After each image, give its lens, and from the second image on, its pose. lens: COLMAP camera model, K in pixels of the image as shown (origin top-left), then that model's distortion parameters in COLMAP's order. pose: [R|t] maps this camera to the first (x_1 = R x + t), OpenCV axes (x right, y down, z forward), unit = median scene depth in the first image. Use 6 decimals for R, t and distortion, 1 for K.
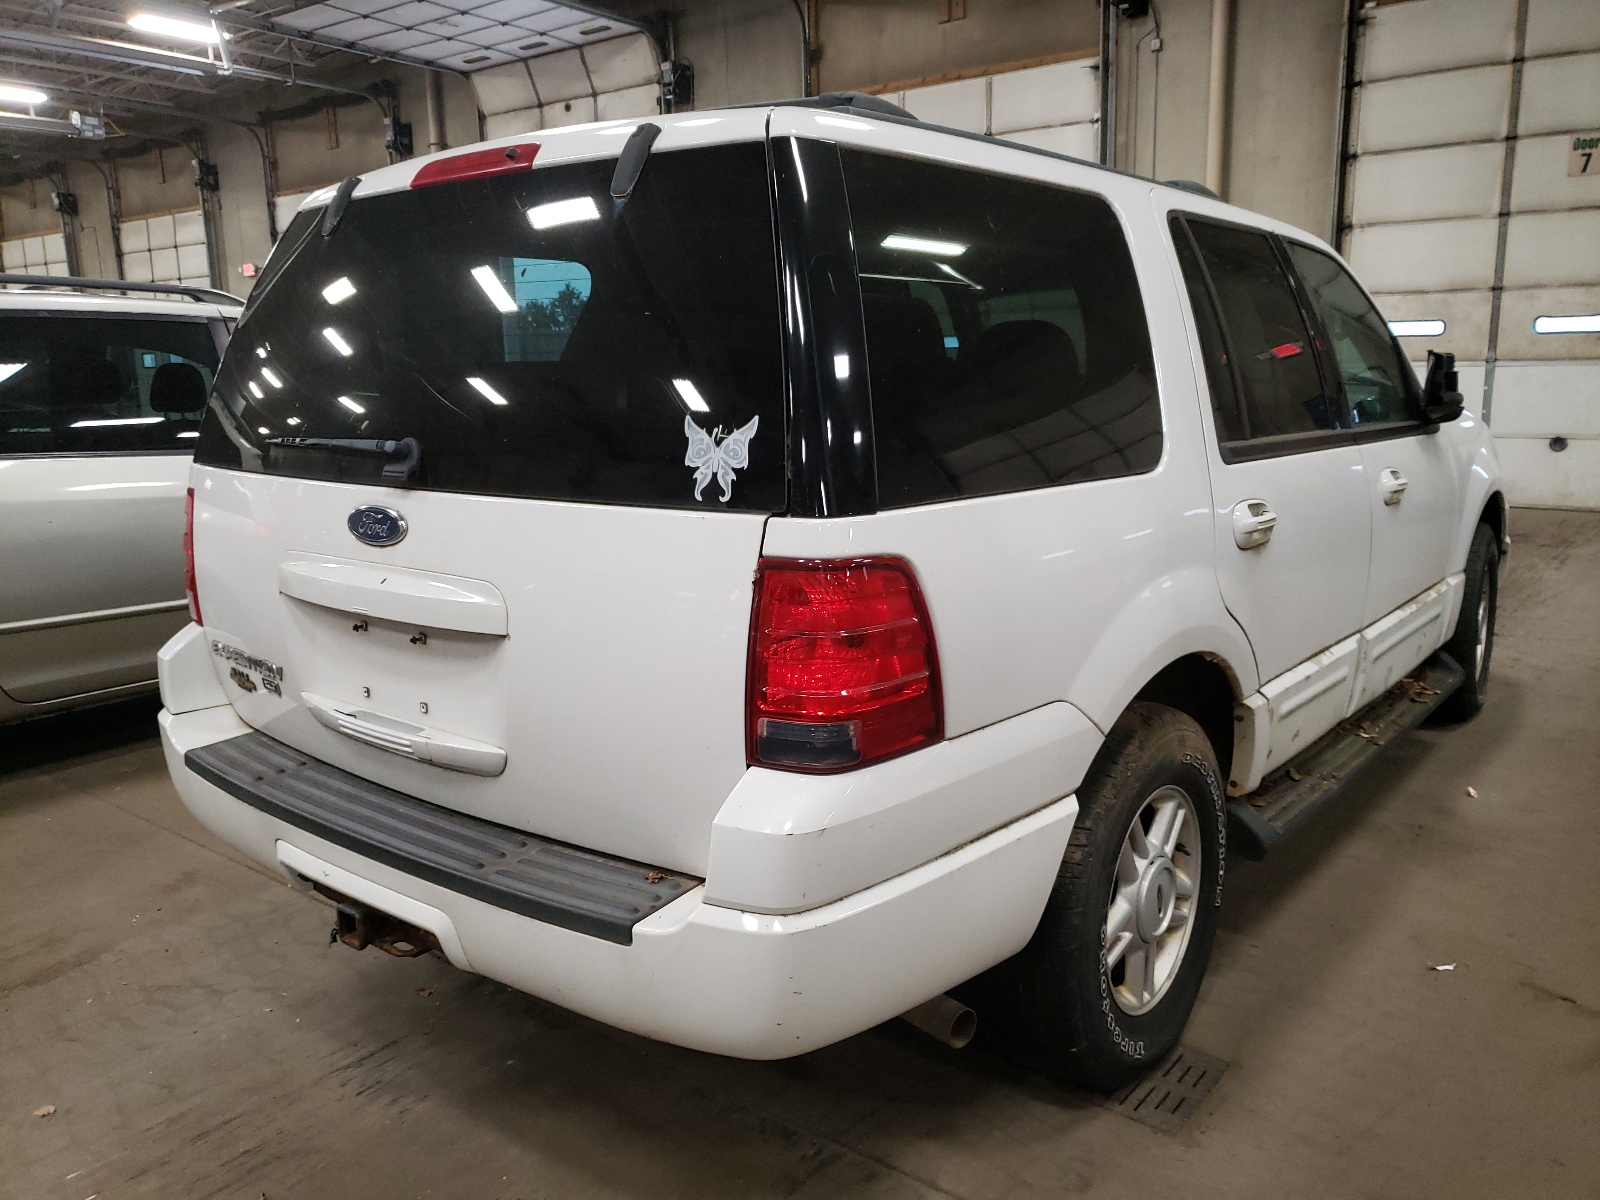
lens RADIAL K [[1229.0, 0, 799.1], [0, 1229.0, 624.1], [0, 0, 1]] dist [0.000968, -0.001704]
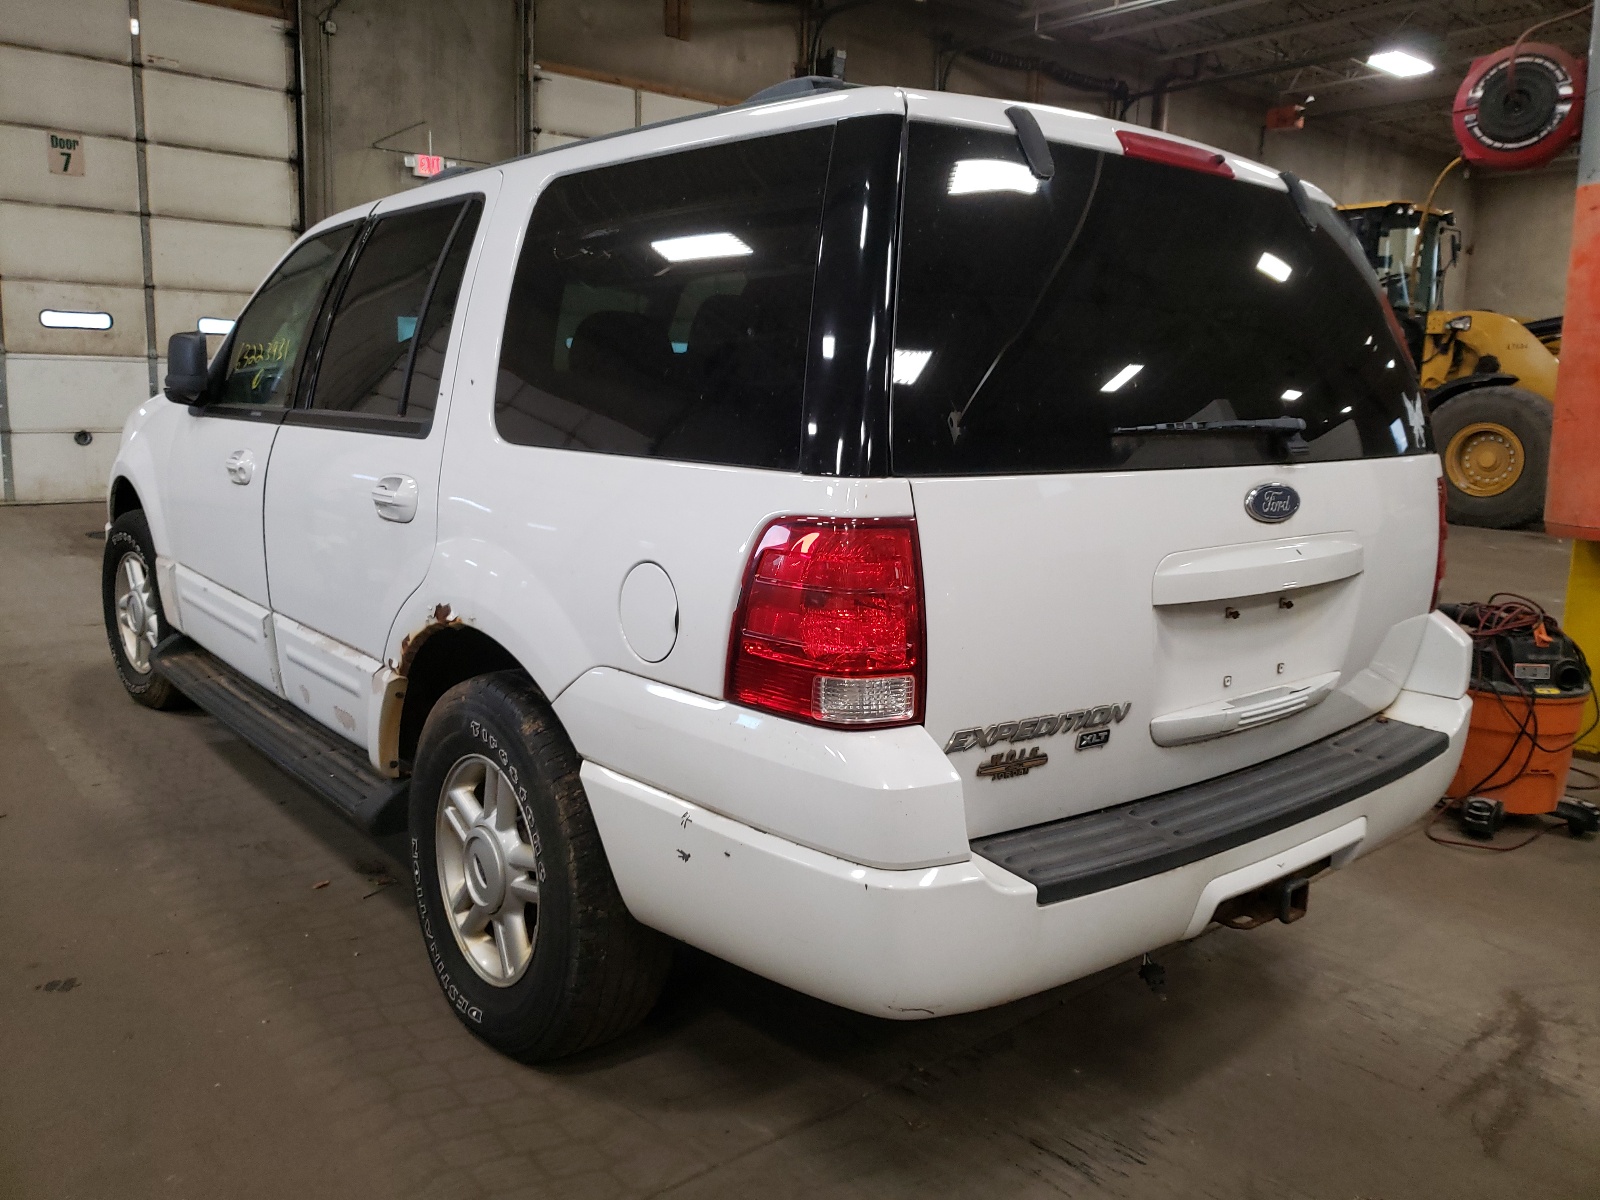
lens RADIAL K [[1214.7, 0, 800.0], [0, 1214.7, 600.0], [0, 0, 1]] dist [-0.003070, 0.055161]
pose [[0.211669, -0.159121, 0.964301, -0.953530], [0.175287, 0.976840, 0.122714, -0.130668], [-0.961494, 0.143055, 0.234659, 0.779665]]
